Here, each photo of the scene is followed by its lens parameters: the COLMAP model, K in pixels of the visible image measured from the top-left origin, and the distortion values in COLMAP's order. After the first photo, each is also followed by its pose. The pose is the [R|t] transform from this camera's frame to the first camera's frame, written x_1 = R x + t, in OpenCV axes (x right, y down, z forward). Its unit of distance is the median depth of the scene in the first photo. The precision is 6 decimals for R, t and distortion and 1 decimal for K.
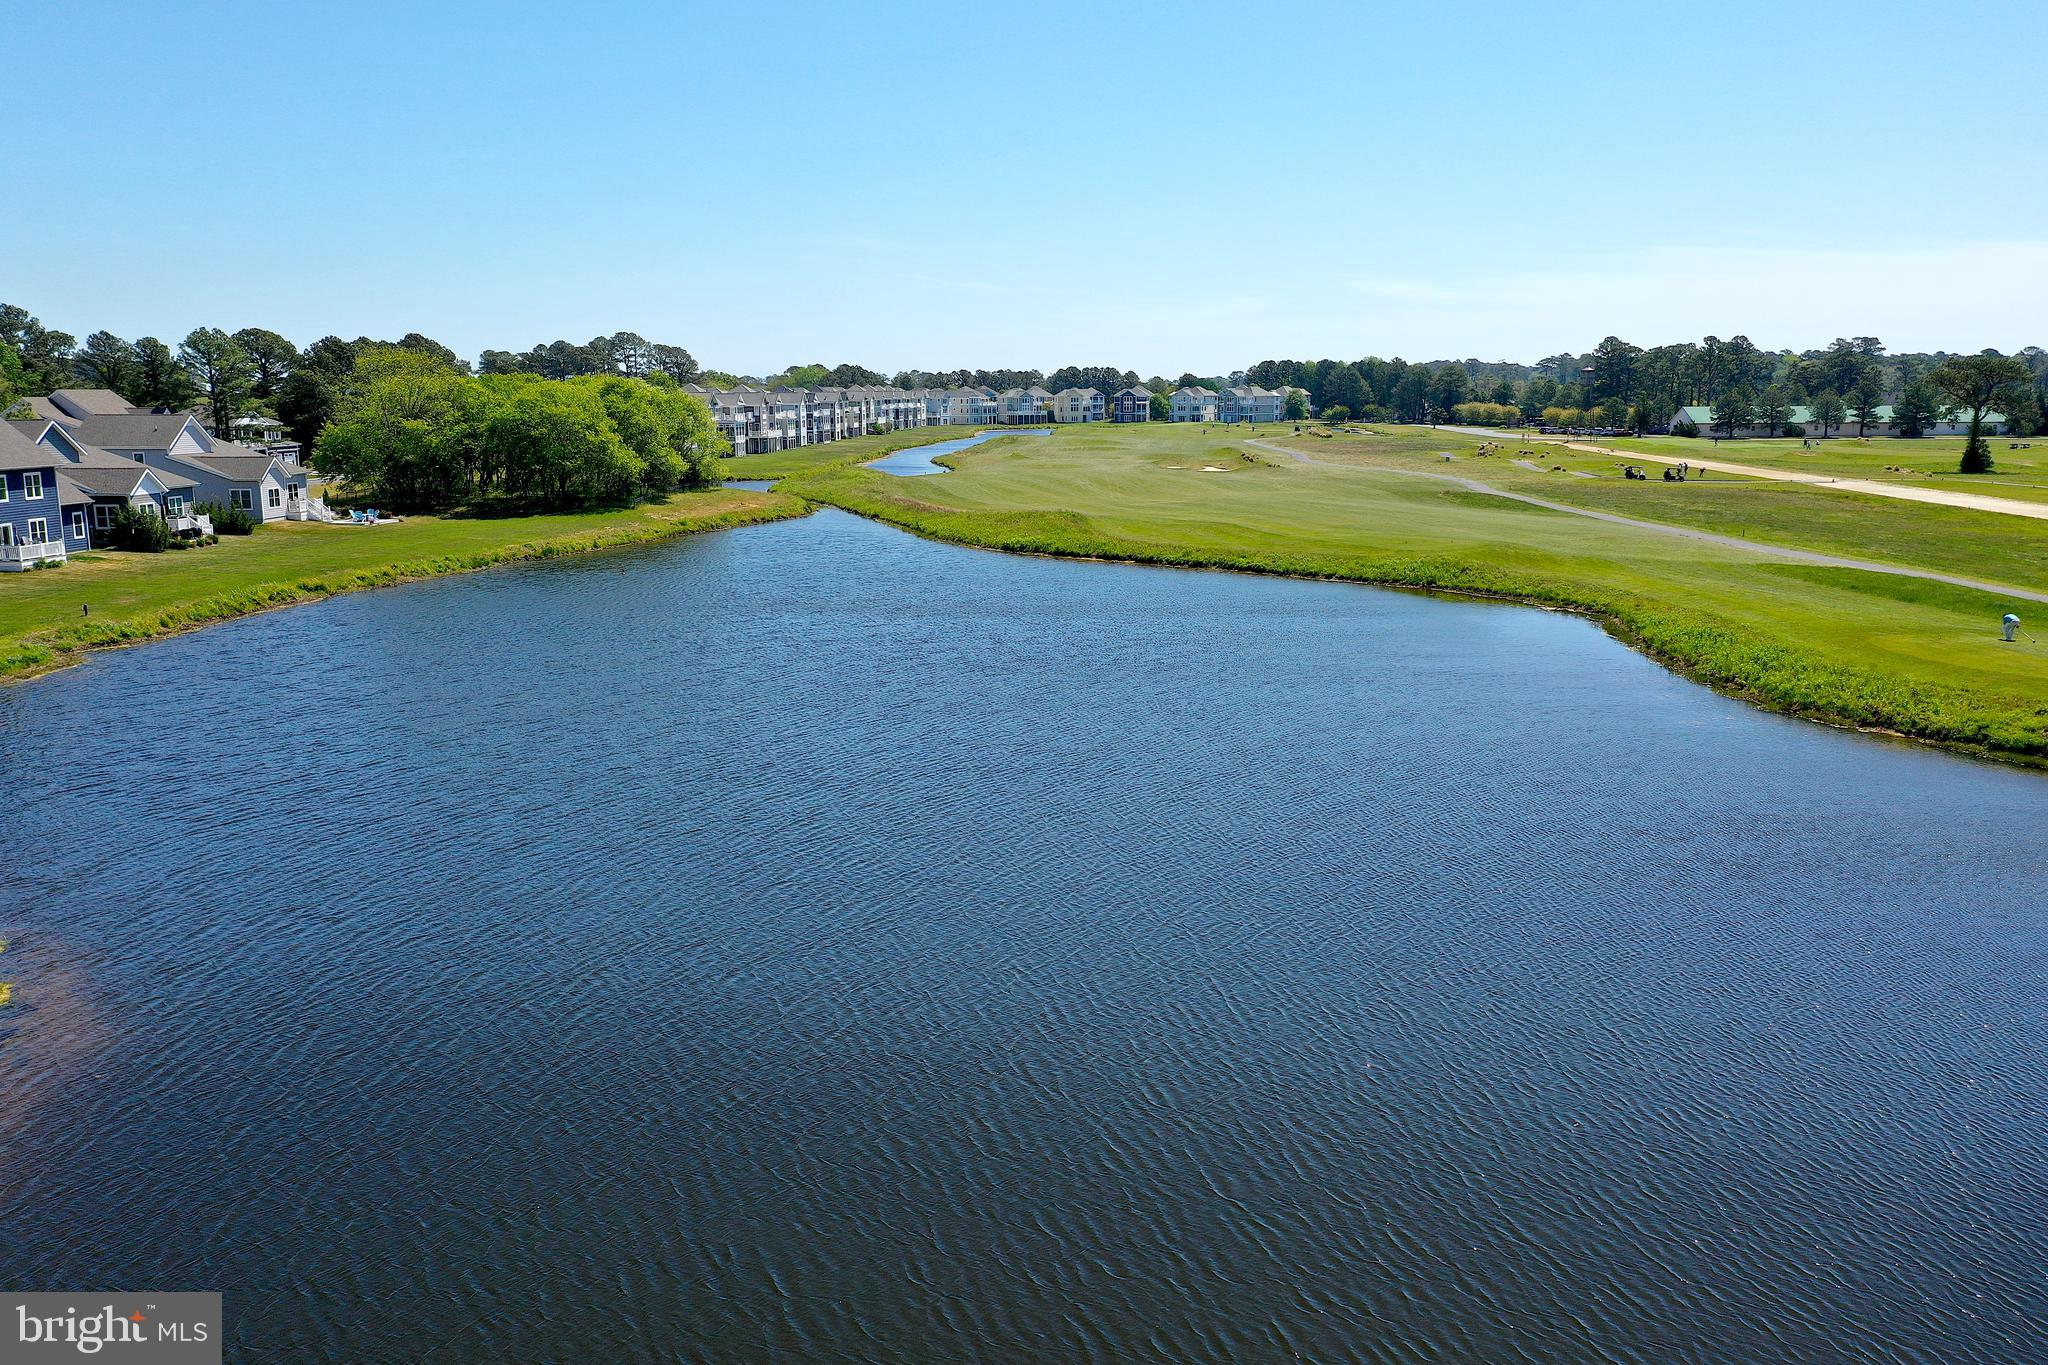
lens RADIAL K [[1624.9, 0, 1019.8], [0, 1624.9, 680.7], [0, 0, 1]] dist [0.010947, -0.008426]
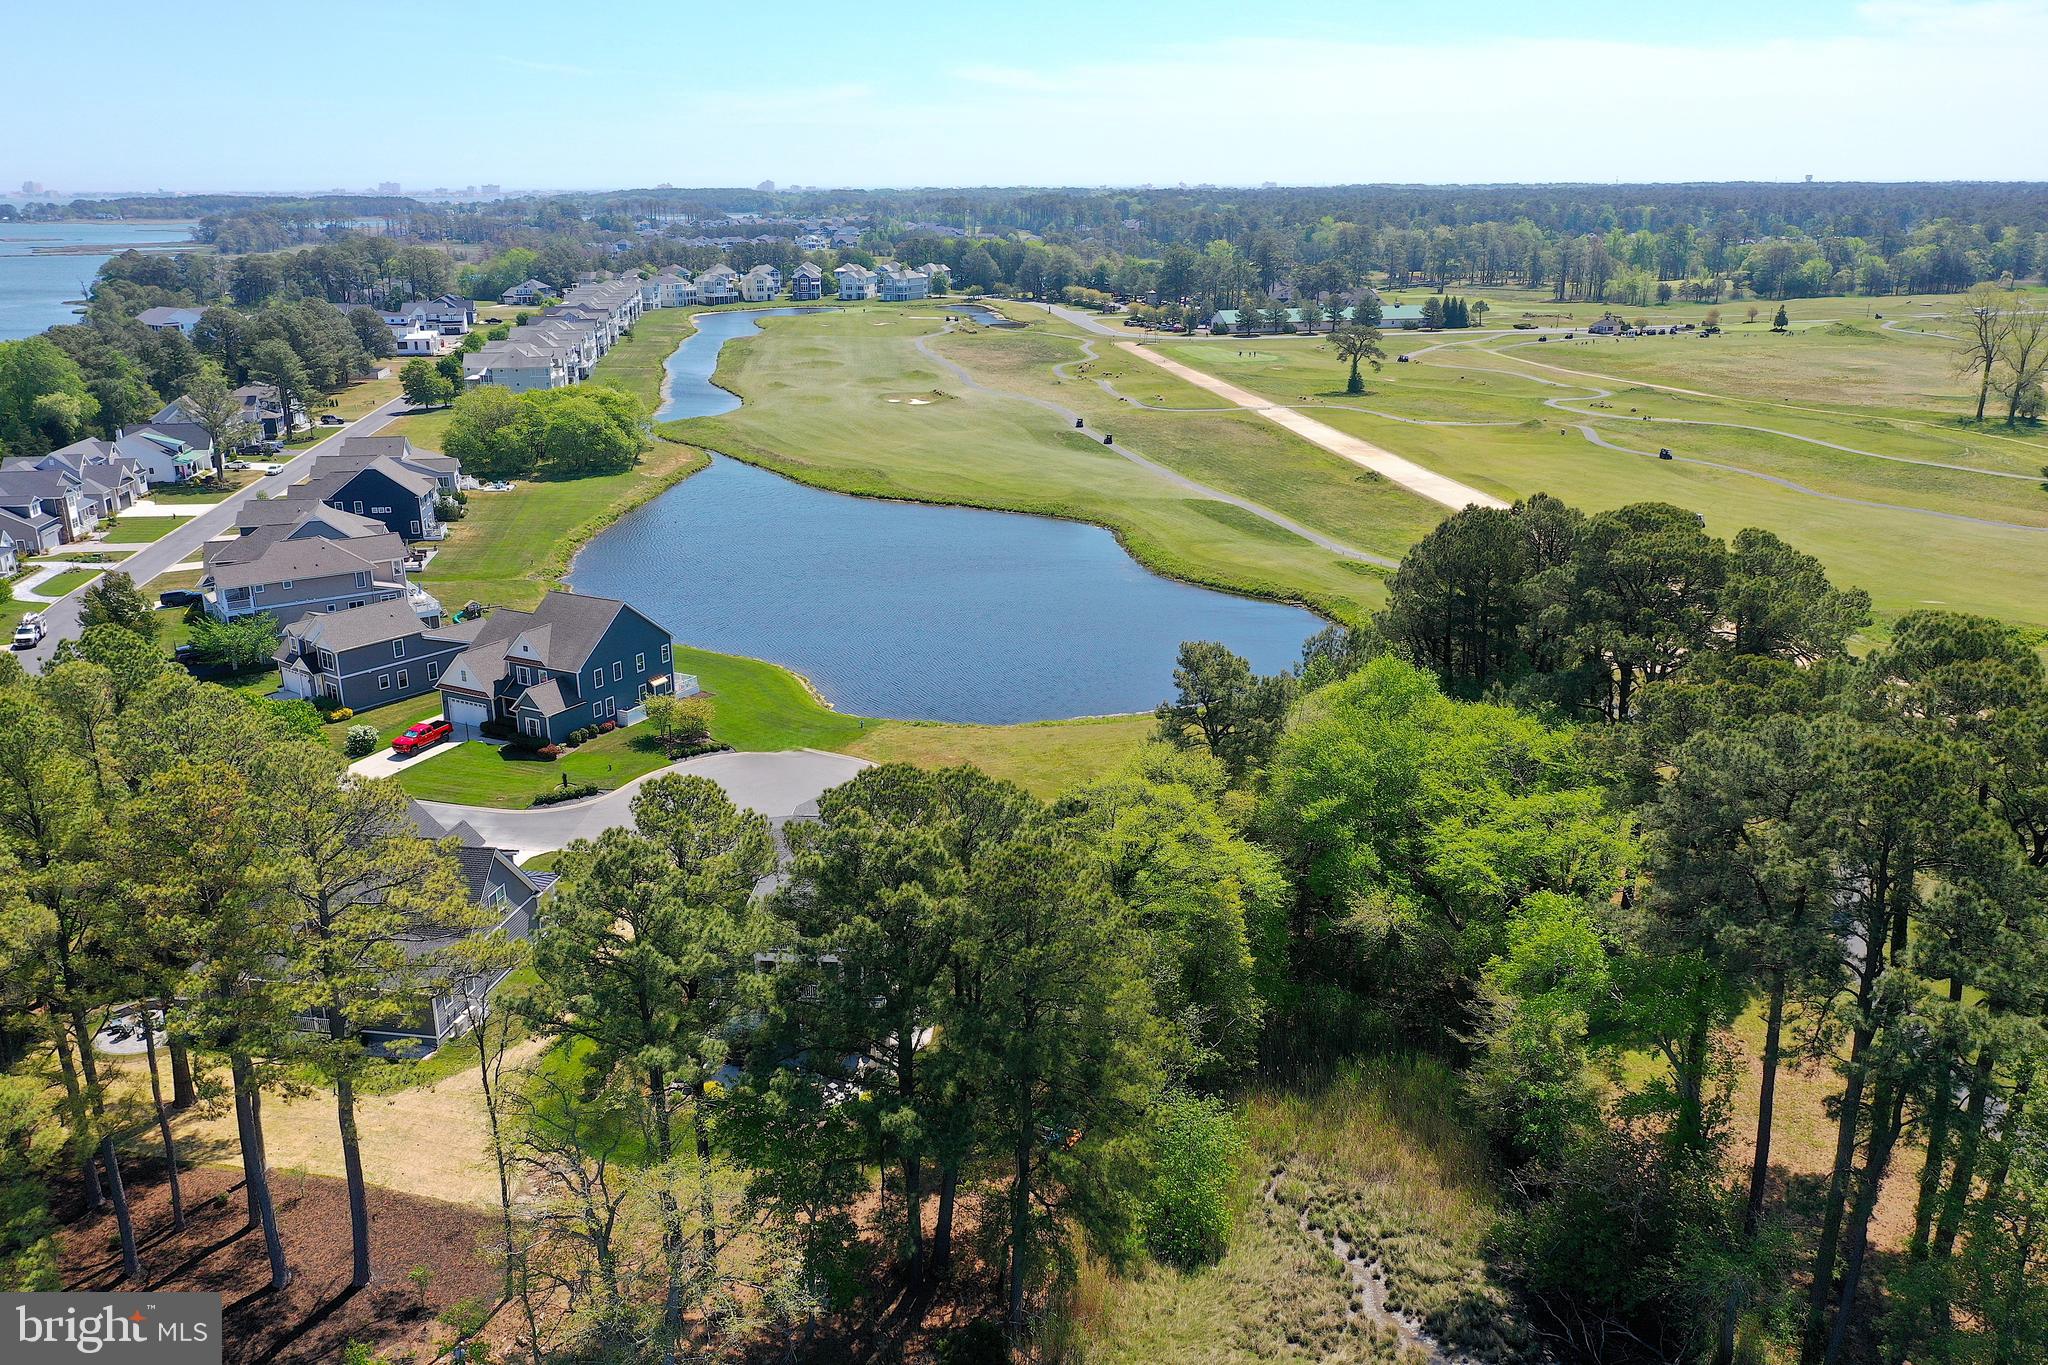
lens RADIAL K [[1624.9, 0, 1023.9], [0, 1624.9, 682.9], [0, 0, 1]] dist [0.010947, -0.008426]
pose [[0.973101, -0.070561, 0.219309, -0.093951], [0.043315, 0.991001, 0.126653, -0.033707], [-0.226272, -0.113747, 0.967400, -0.379013]]
